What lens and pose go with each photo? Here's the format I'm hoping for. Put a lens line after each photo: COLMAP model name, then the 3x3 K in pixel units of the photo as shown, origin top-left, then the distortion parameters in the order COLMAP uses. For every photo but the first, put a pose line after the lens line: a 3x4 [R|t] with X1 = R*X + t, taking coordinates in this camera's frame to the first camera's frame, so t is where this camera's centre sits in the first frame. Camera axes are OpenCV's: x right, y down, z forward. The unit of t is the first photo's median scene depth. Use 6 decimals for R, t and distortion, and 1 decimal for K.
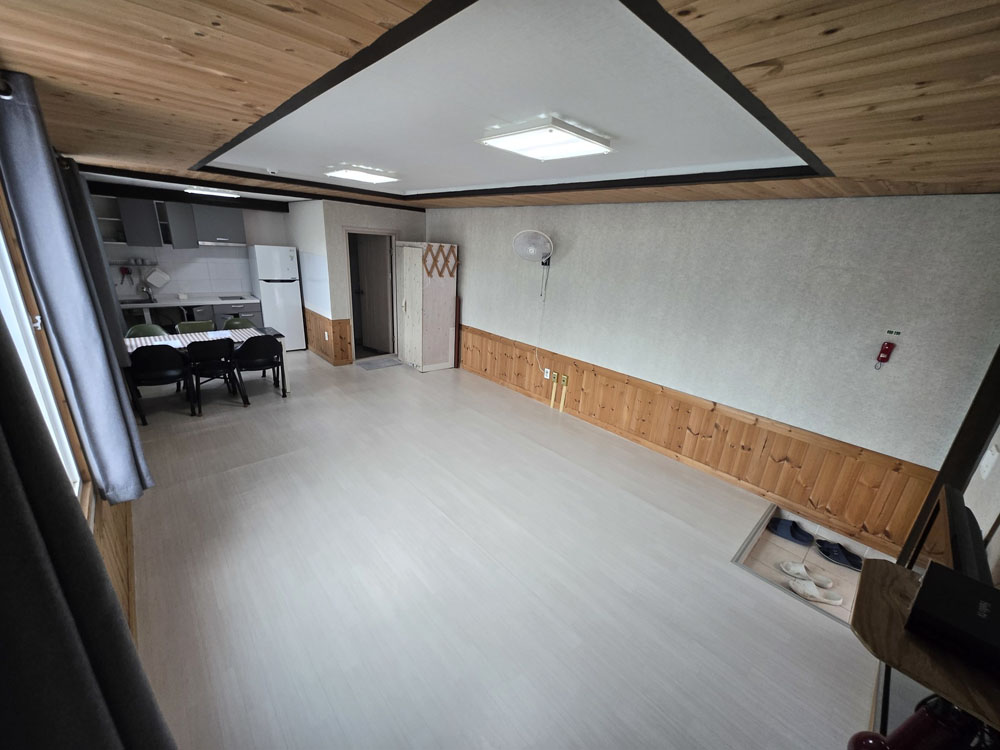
lens RADIAL K [[391.6, 0, 512.2], [0, 391.6, 372.0], [0, 0, 1]] dist [-0.002102, -0.001532]
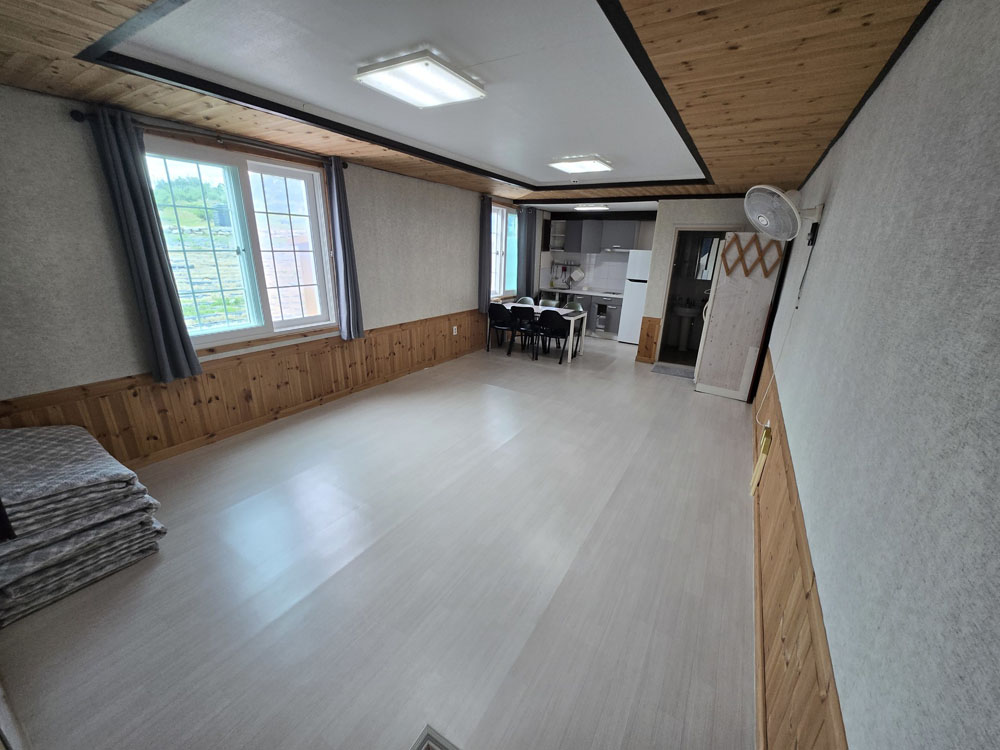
lens RADIAL K [[391.6, 0, 507.0], [0, 391.6, 374.8], [0, 0, 1]] dist [-0.002102, -0.001532]
pose [[0.272119, 0.242166, -0.931293, 0.448238], [-0.309271, 0.938476, 0.153667, -0.035900], [0.911209, 0.246207, 0.330272, 0.369339]]
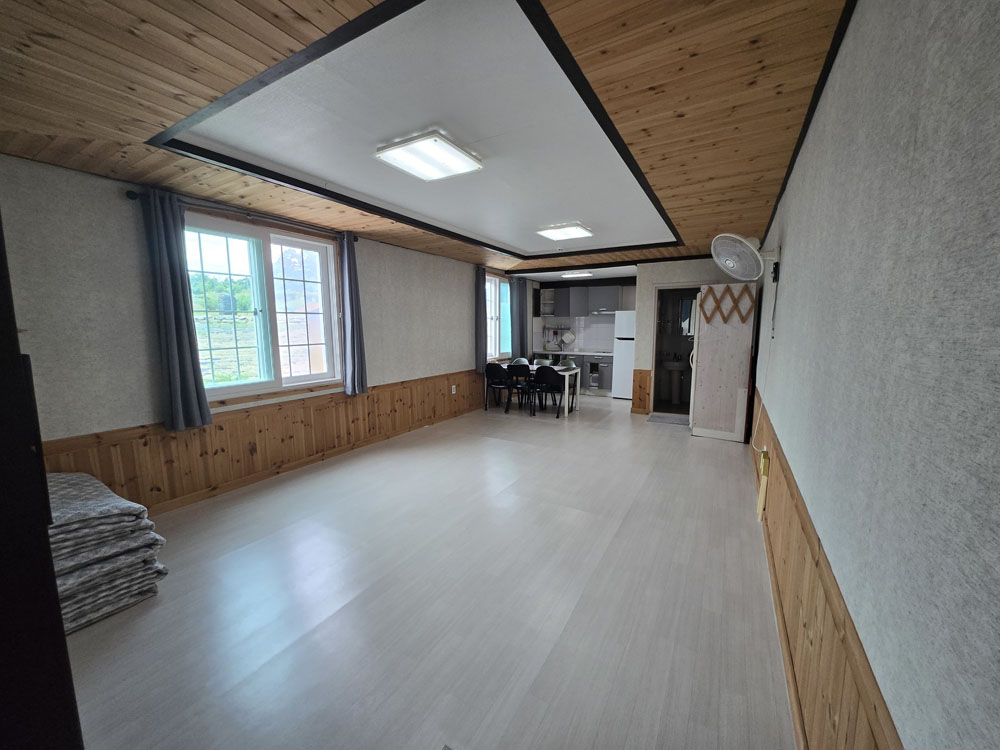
lens RADIAL K [[391.6, 0, 505.9], [0, 391.6, 374.9], [0, 0, 1]] dist [-0.002102, -0.001532]
pose [[0.287757, 0.049763, -0.956410, 0.477991], [-0.272001, 0.961772, -0.031795, 0.013158], [0.918265, 0.269294, 0.290292, 0.366858]]
